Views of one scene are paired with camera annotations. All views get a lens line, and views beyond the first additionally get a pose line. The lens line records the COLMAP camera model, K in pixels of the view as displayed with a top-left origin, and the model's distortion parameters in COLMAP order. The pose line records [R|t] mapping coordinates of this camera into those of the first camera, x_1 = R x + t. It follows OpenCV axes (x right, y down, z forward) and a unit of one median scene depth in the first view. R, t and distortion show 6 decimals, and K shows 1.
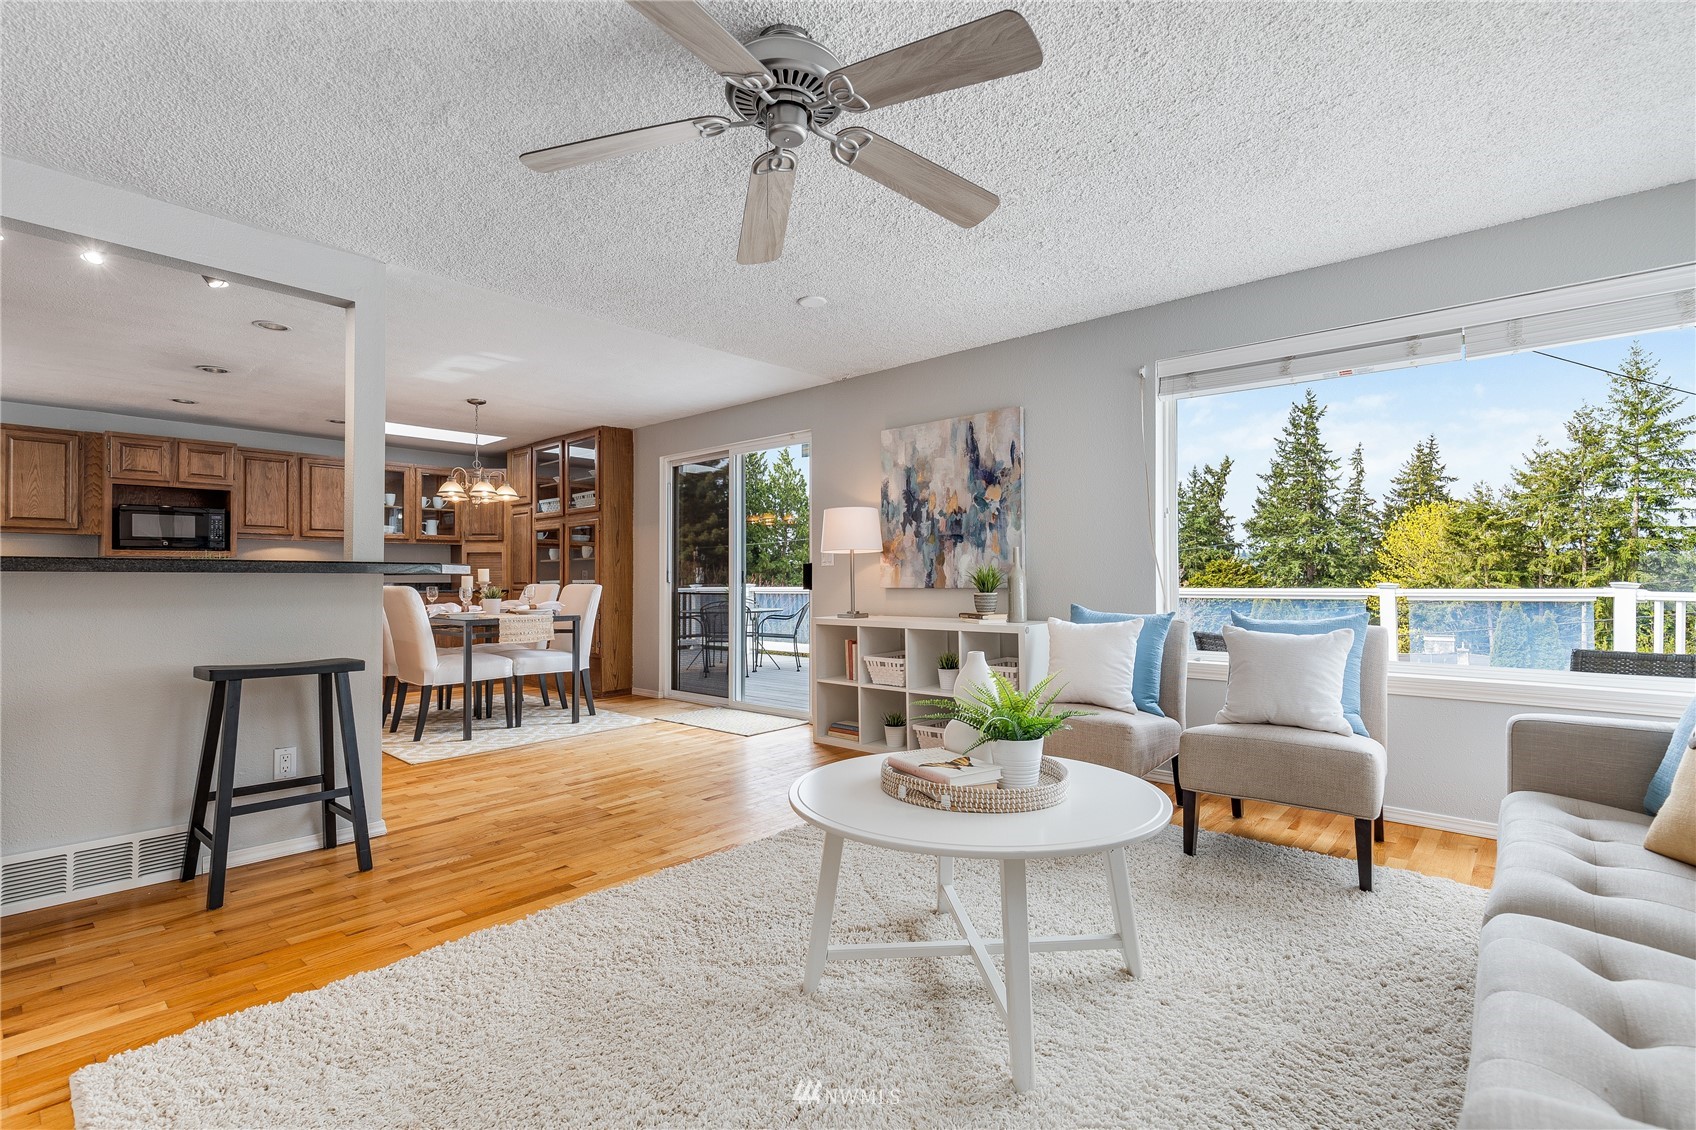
lens RADIAL K [[776.4, 0, 843.3], [0, 776.4, 564.0], [0, 0, 1]] dist [0.009907, -0.000096]
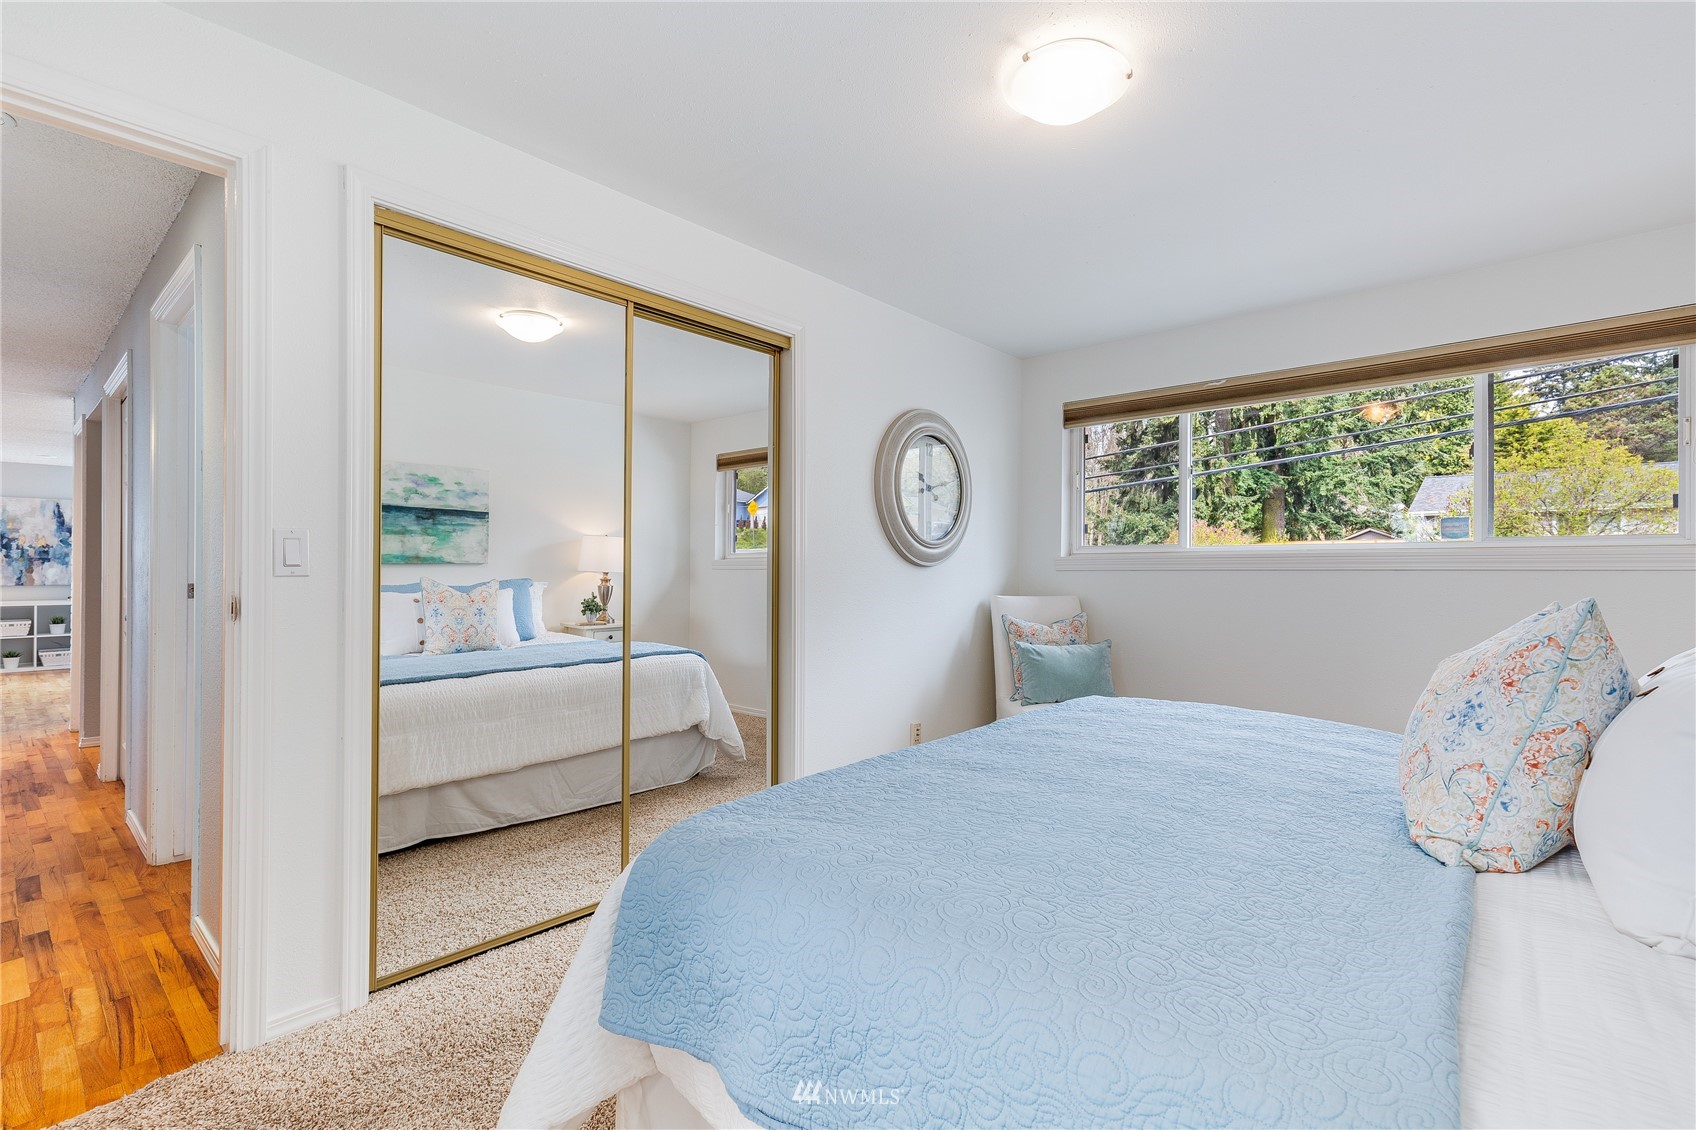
lens RADIAL K [[776.4, 0, 845.2], [0, 776.4, 562.9], [0, 0, 1]] dist [0.009907, -0.000096]
pose [[-0.001909, 0.008496, 0.999962, -1.169143], [-0.019118, 0.999781, -0.008531, -0.029821], [-0.999815, -0.019134, -0.001746, -0.652187]]
